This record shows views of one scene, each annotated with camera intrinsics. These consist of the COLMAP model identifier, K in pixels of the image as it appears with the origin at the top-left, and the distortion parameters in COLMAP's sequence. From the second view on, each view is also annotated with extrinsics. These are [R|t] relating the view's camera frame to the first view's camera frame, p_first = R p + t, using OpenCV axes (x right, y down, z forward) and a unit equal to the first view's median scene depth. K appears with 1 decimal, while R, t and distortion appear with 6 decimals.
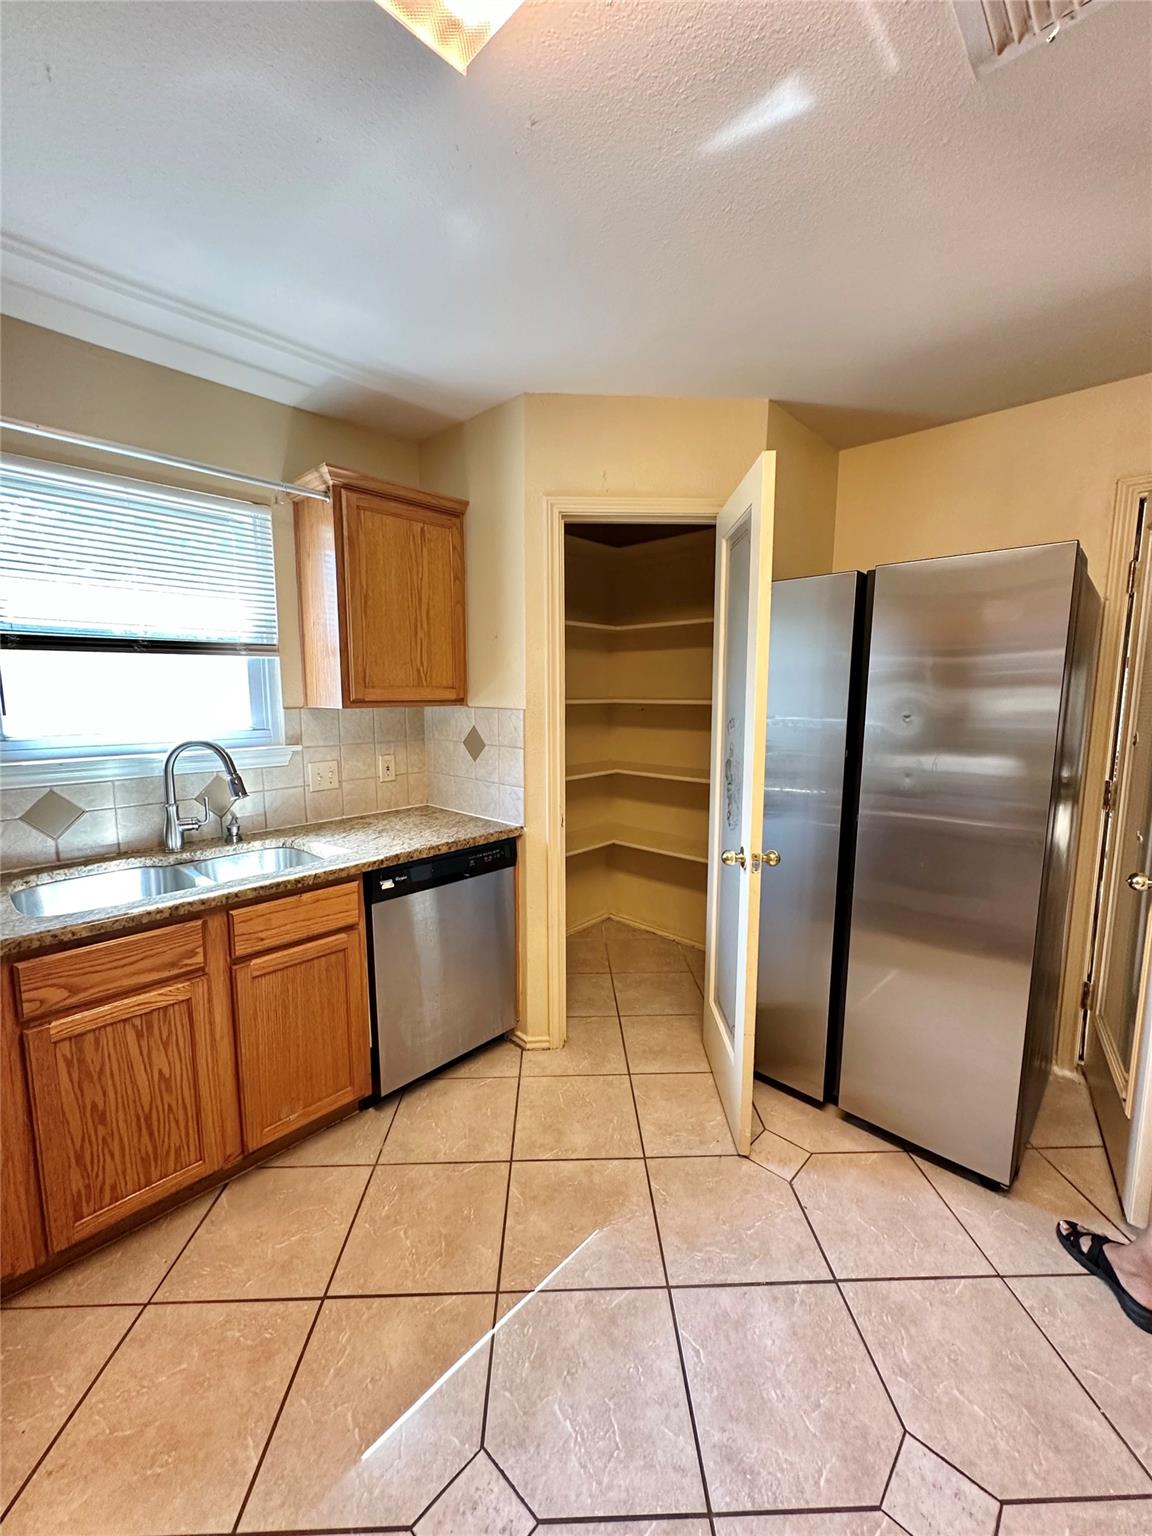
lens RADIAL K [[616.4, 0, 575.5], [0, 616.4, 769.3], [0, 0, 1]] dist [-0.000601, 0.000441]
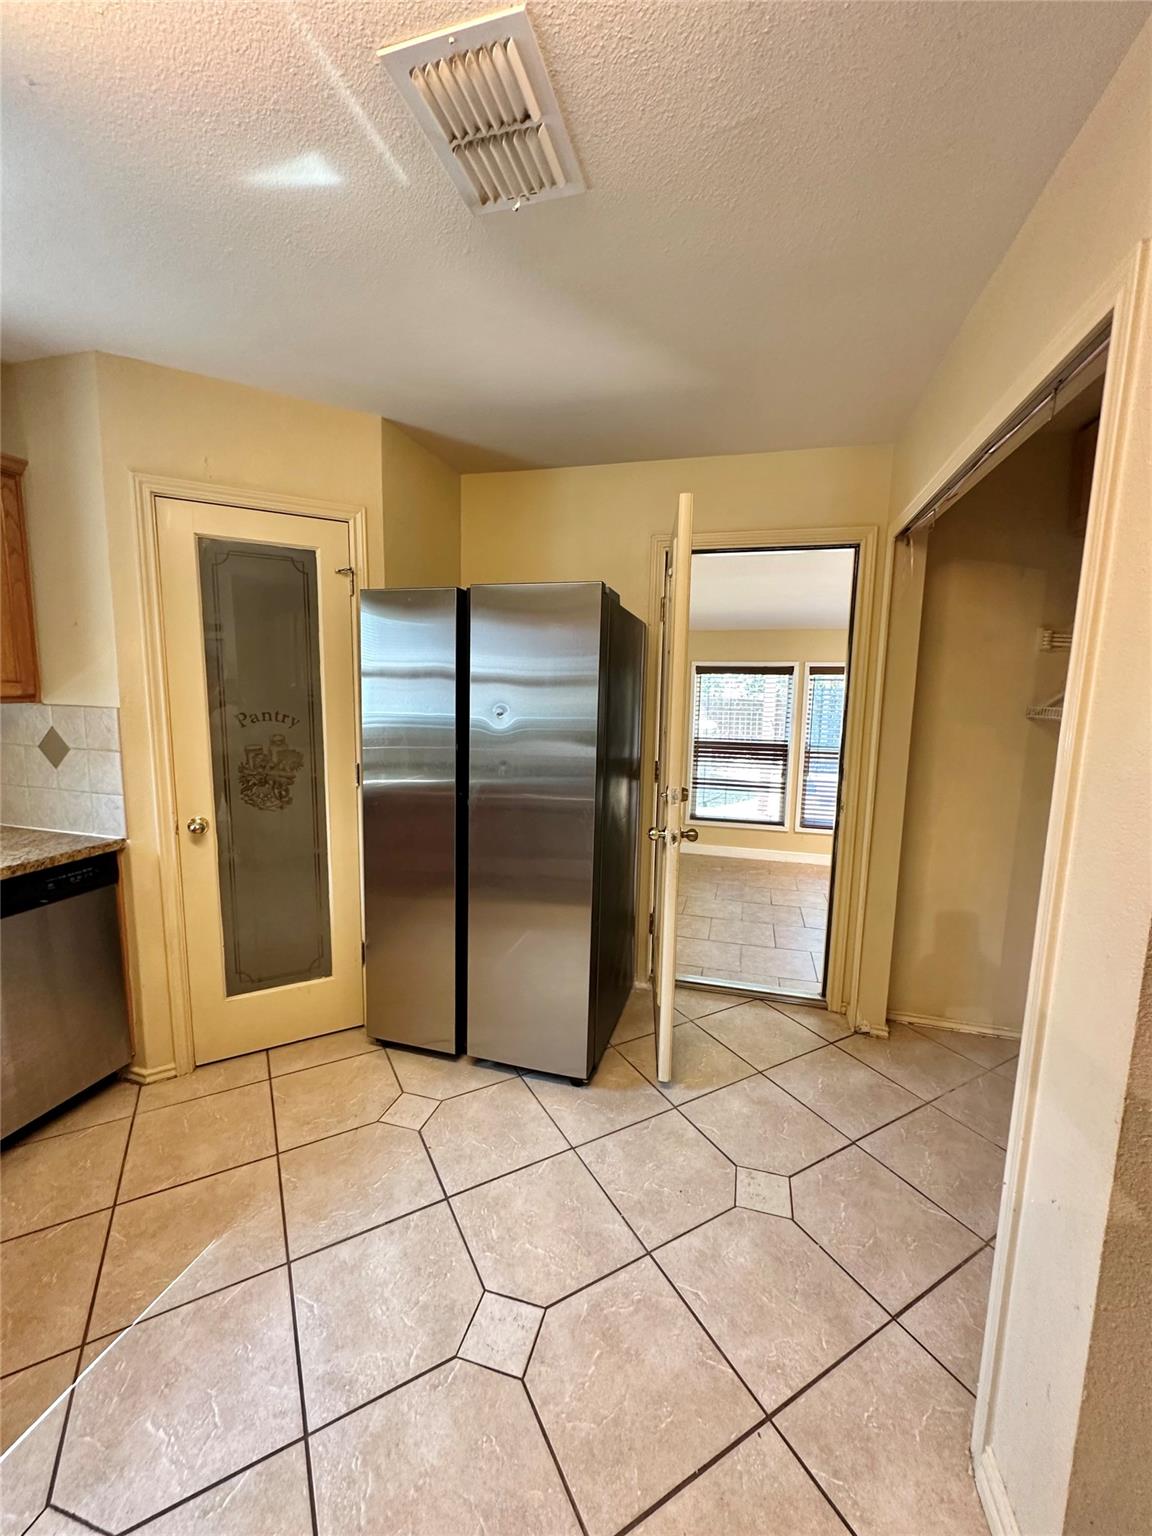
lens RADIAL K [[616.4, 0, 574.7], [0, 616.4, 768.1], [0, 0, 1]] dist [-0.000601, 0.000441]
pose [[0.886199, -0.046510, 0.460964, 0.101629], [0.042630, 0.998913, 0.018832, 0.001935], [-0.461339, 0.002962, 0.887219, -0.114098]]
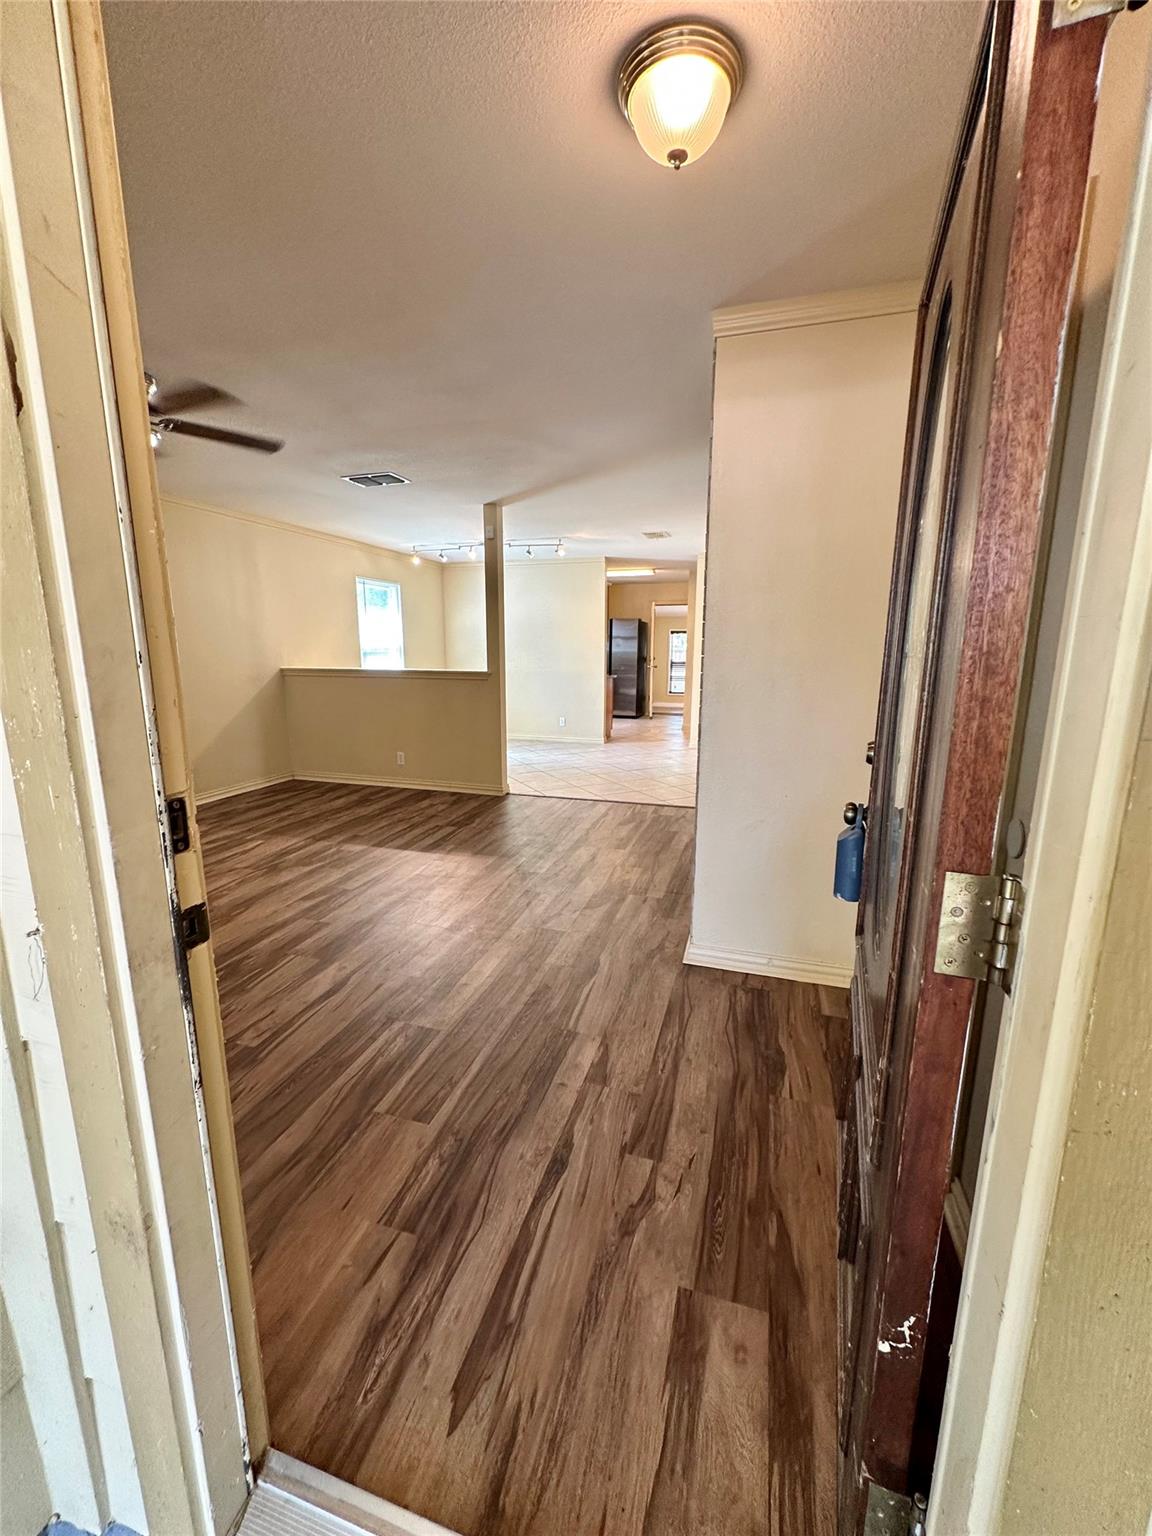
lens RADIAL K [[616.4, 0, 579.5], [0, 616.4, 767.0], [0, 0, 1]] dist [-0.000601, 0.000441]
pose [[0.895564, -0.083376, 0.437052, -2.527004], [0.055774, 0.995574, 0.075639, 0.642326], [-0.441424, -0.043363, 0.896250, -4.253457]]
